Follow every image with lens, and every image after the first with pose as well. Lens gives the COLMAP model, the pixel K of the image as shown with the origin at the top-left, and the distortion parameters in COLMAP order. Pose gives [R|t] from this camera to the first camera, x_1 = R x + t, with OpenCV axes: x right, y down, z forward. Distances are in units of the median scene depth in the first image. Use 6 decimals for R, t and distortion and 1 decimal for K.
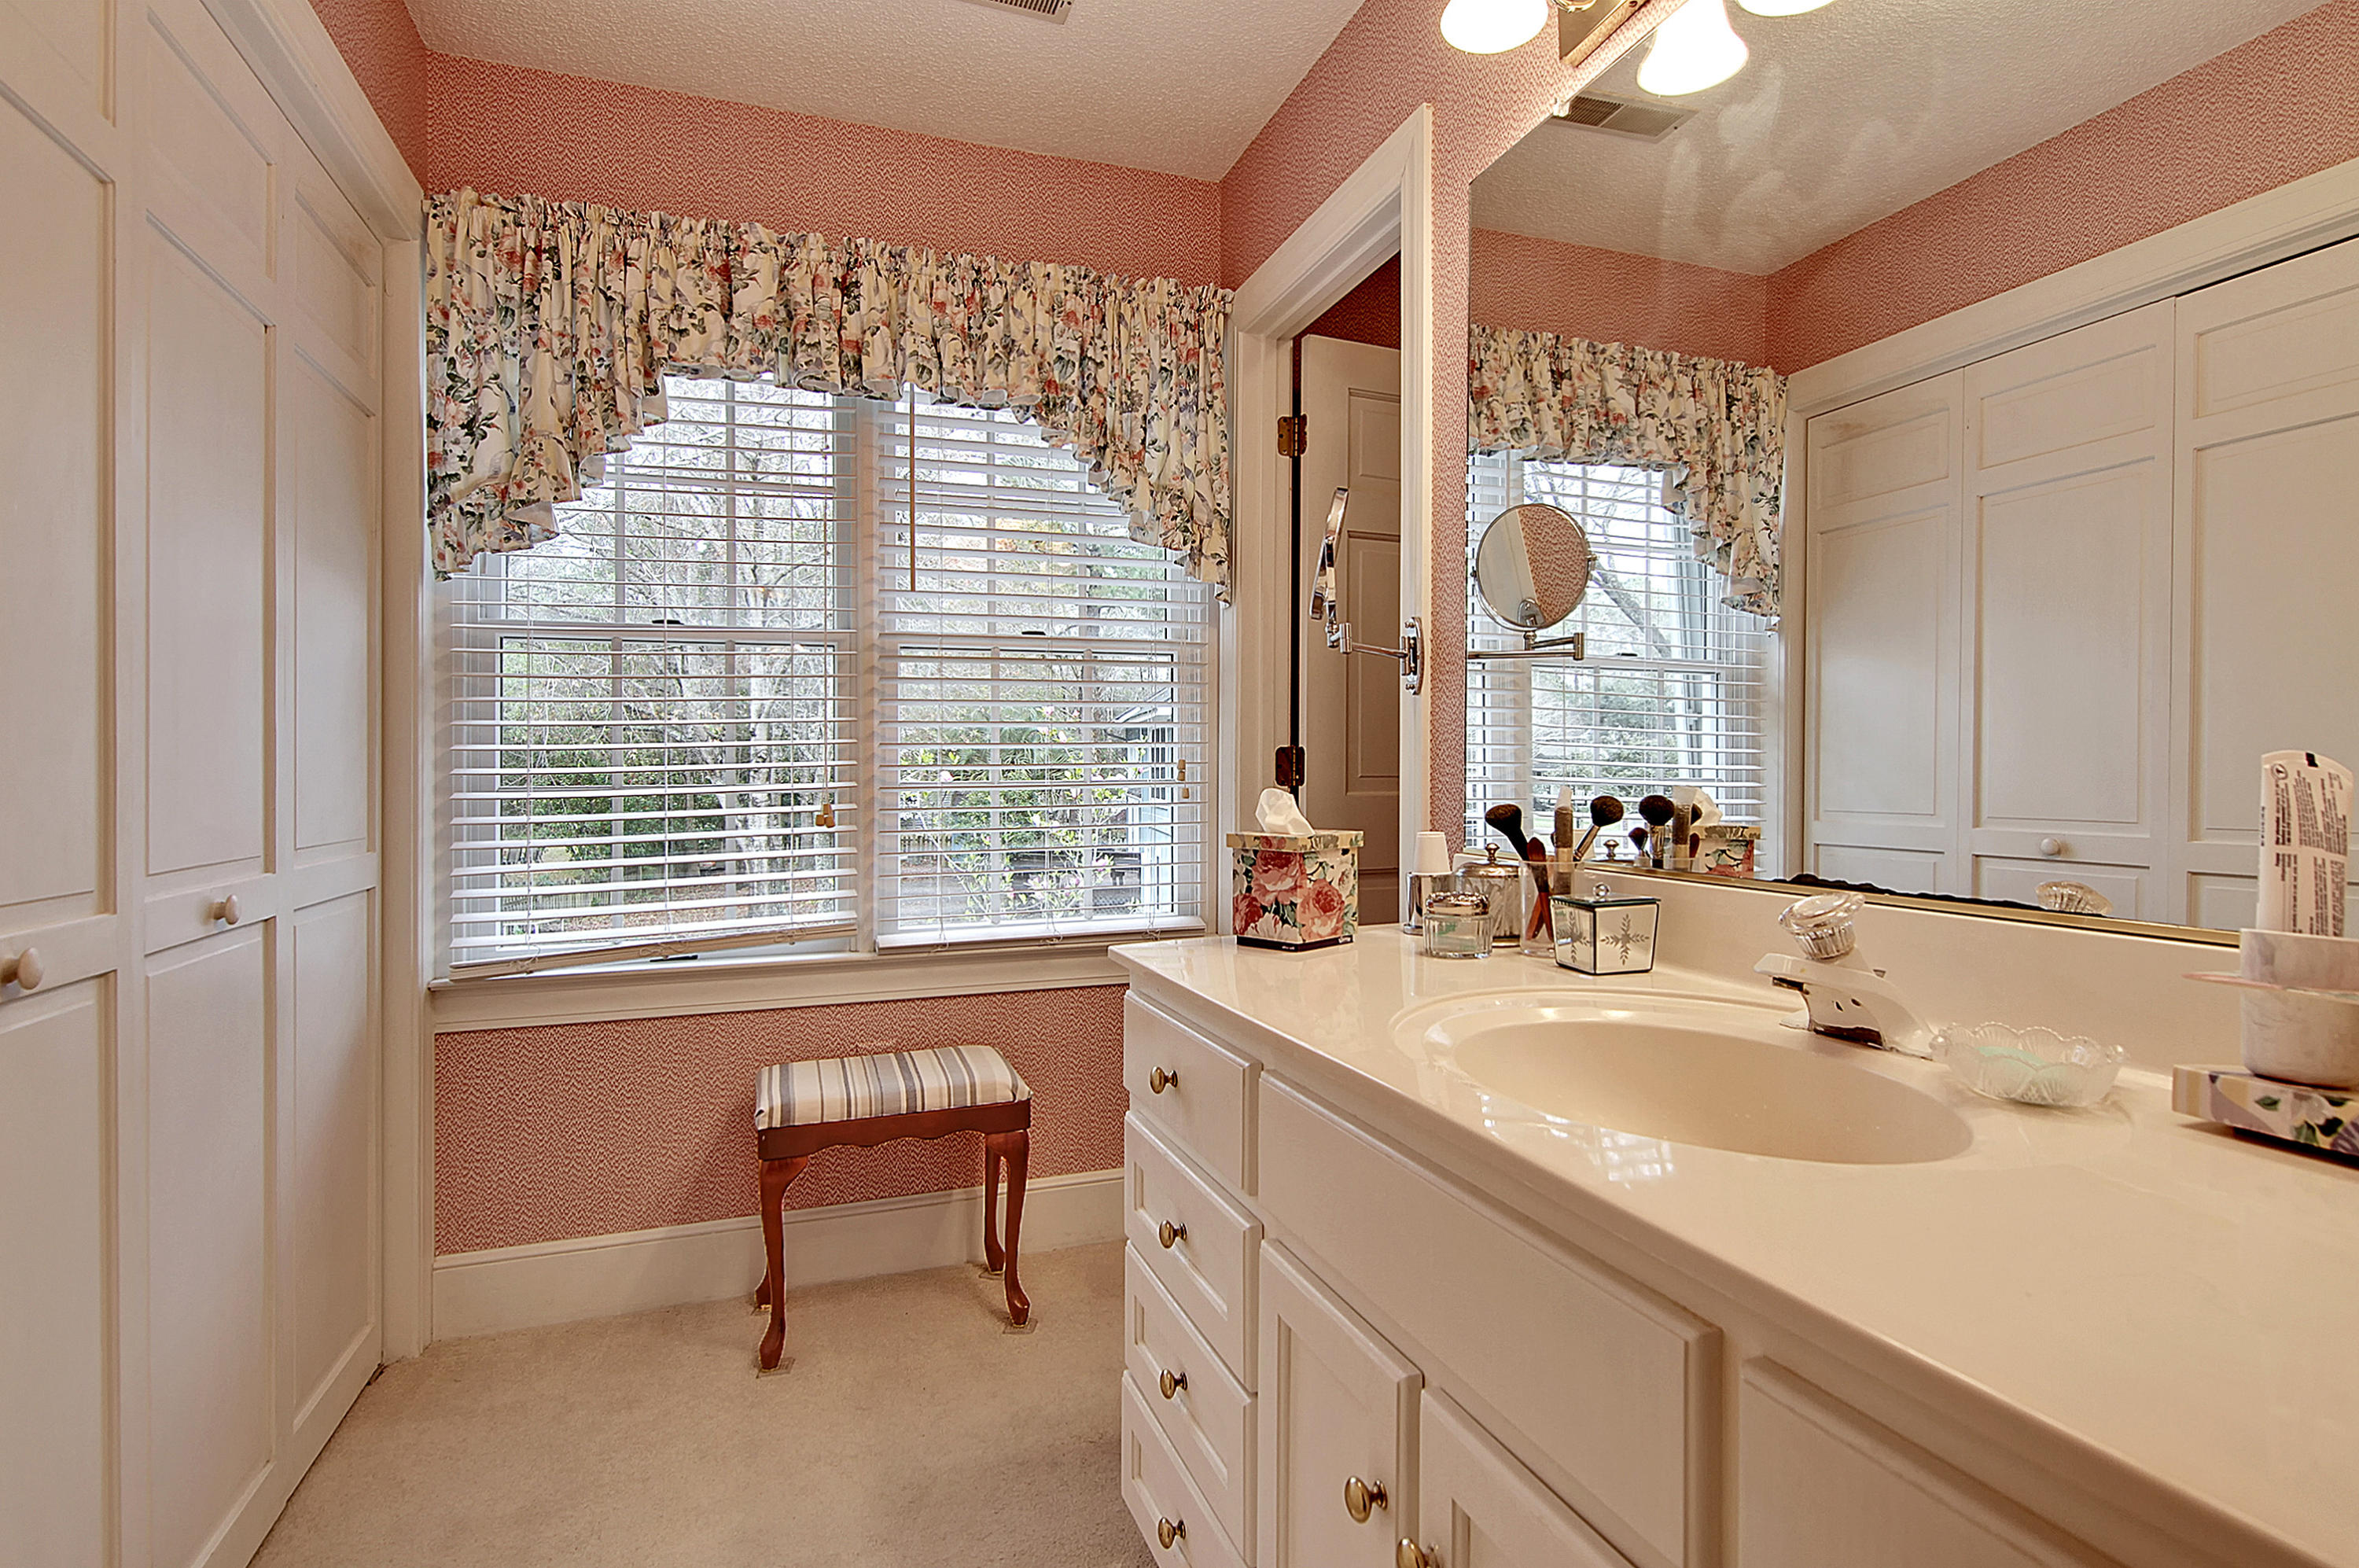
lens RADIAL K [[1202.8, 0, 1184.0], [0, 1202.8, 779.7], [0, 0, 1]] dist [0.010770, -0.001177]
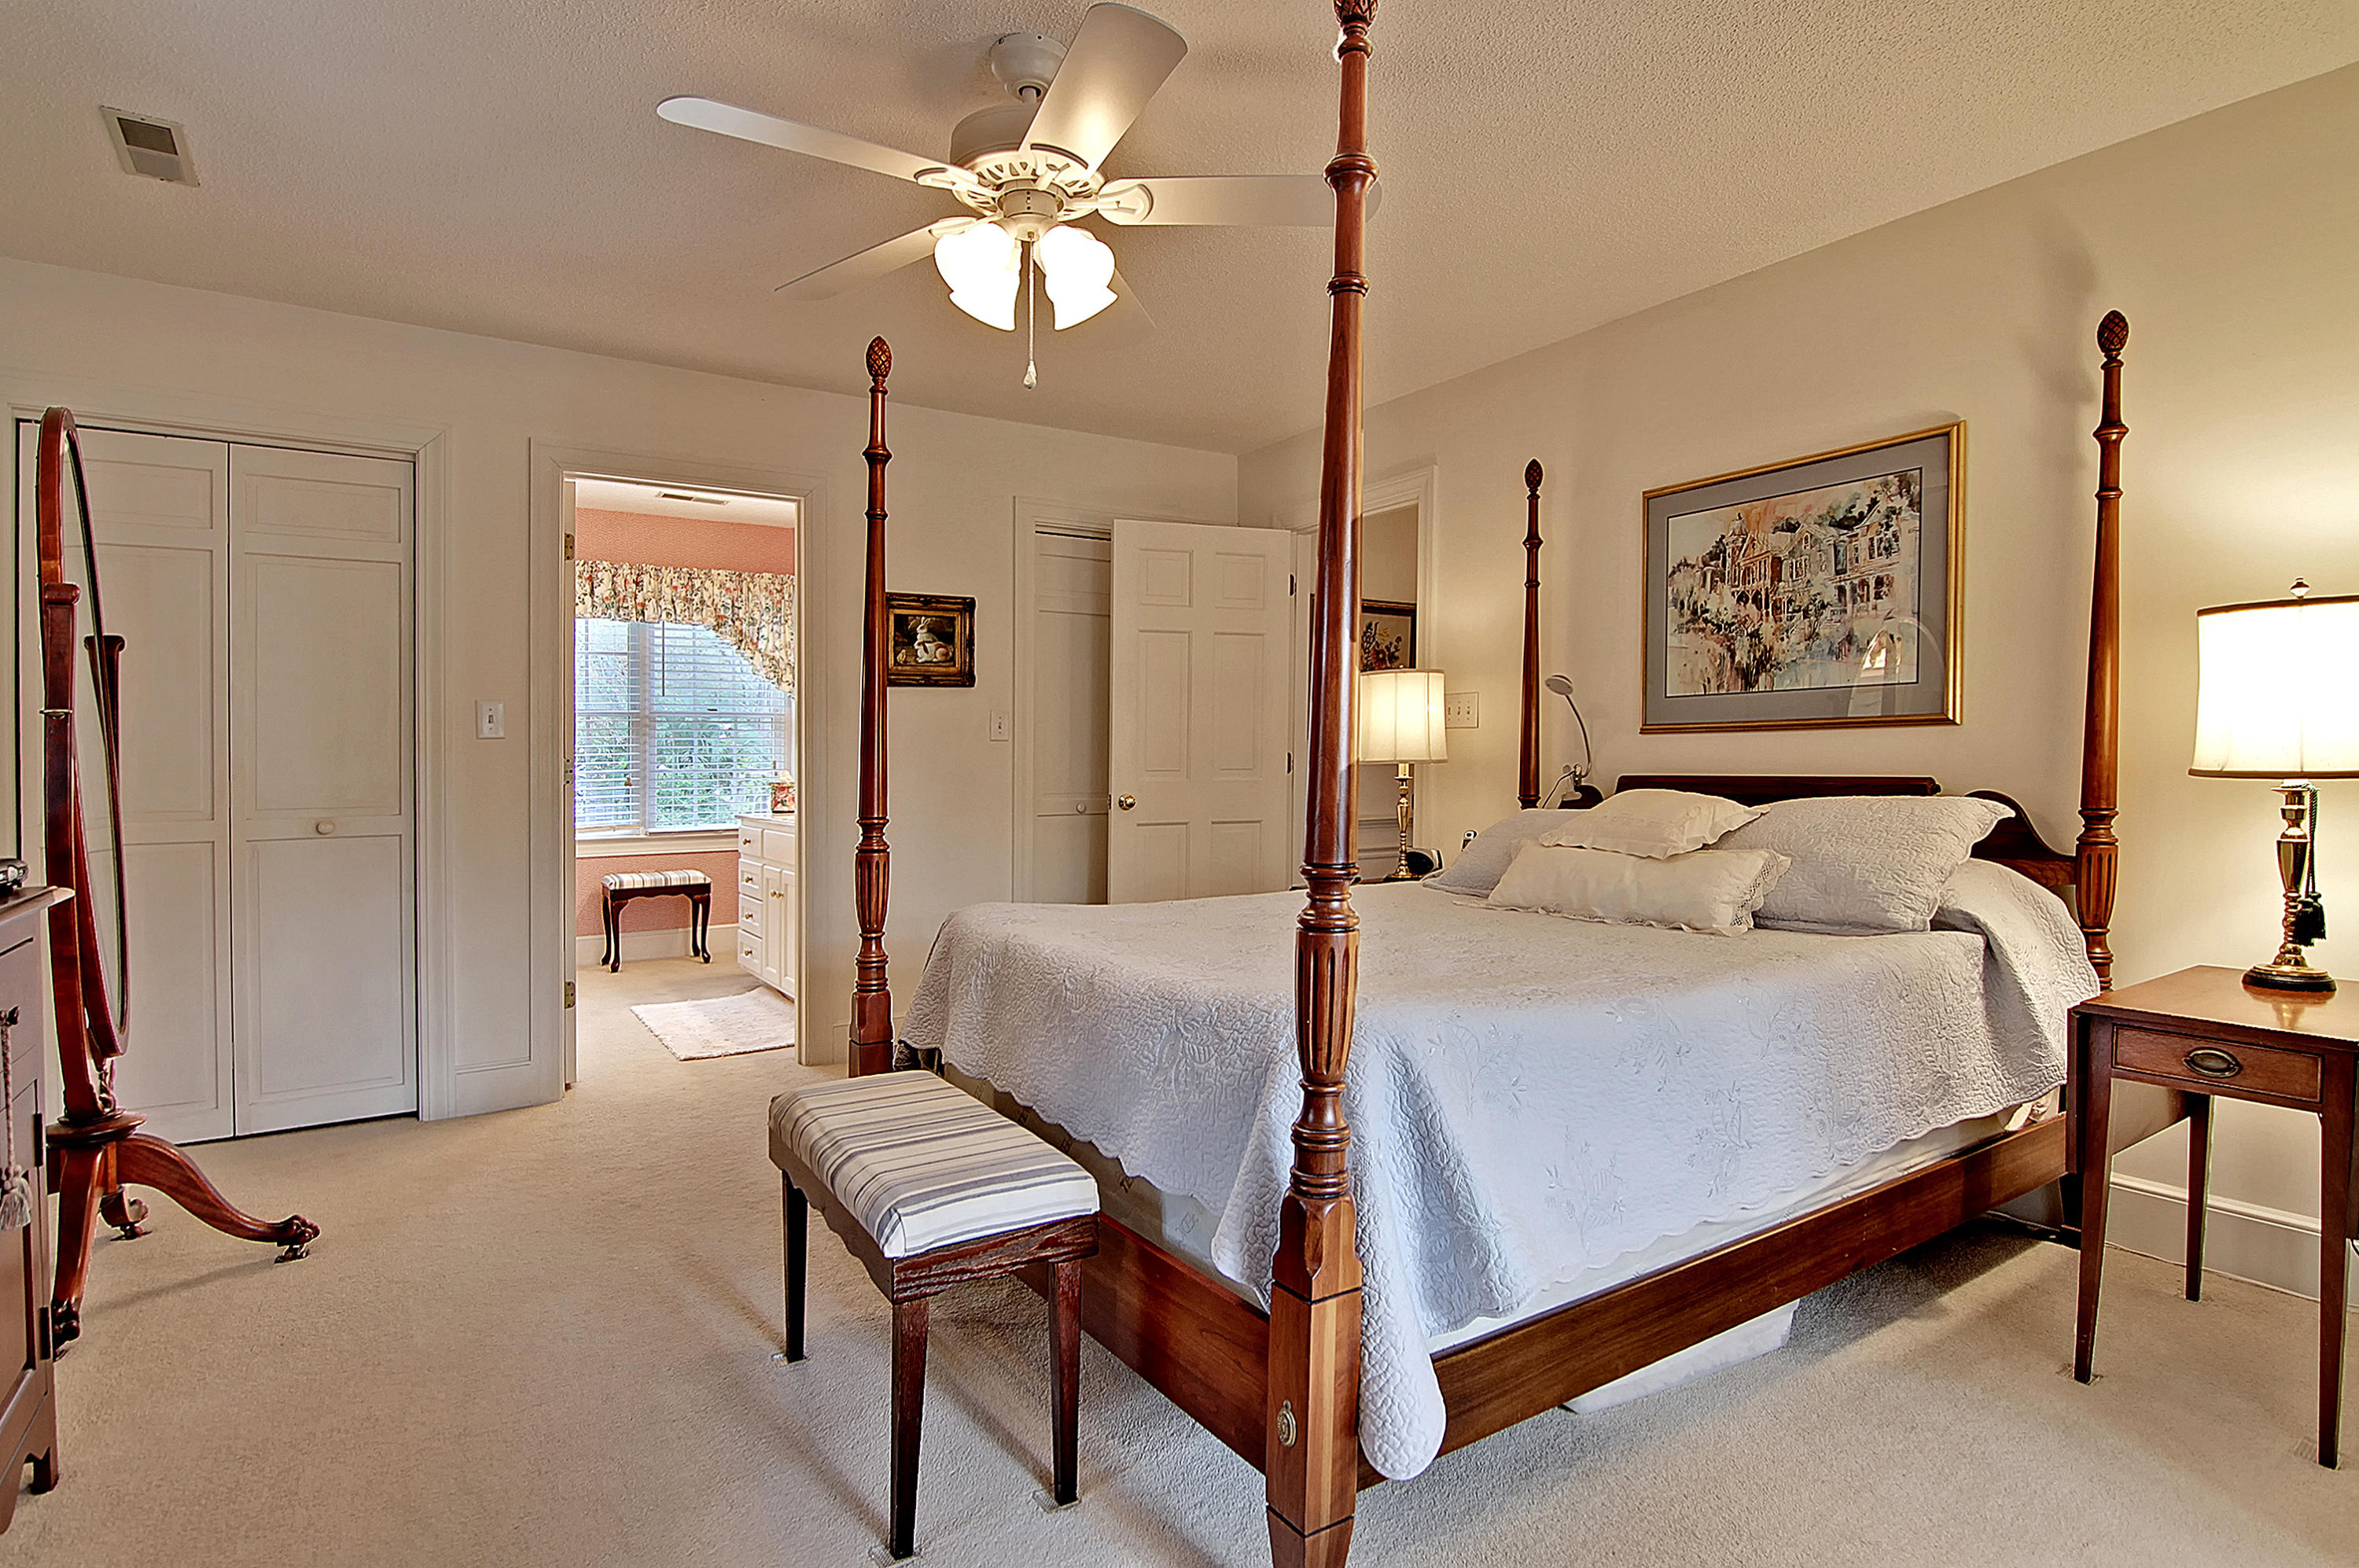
lens RADIAL K [[1202.8, 0, 1169.0], [0, 1202.8, 778.4], [0, 0, 1]] dist [0.010770, -0.001177]
pose [[0.969479, 0.002200, 0.245164, 0.197530], [-0.003517, 0.999982, 0.004936, 0.004416], [-0.245148, -0.005648, 0.969469, -1.805081]]
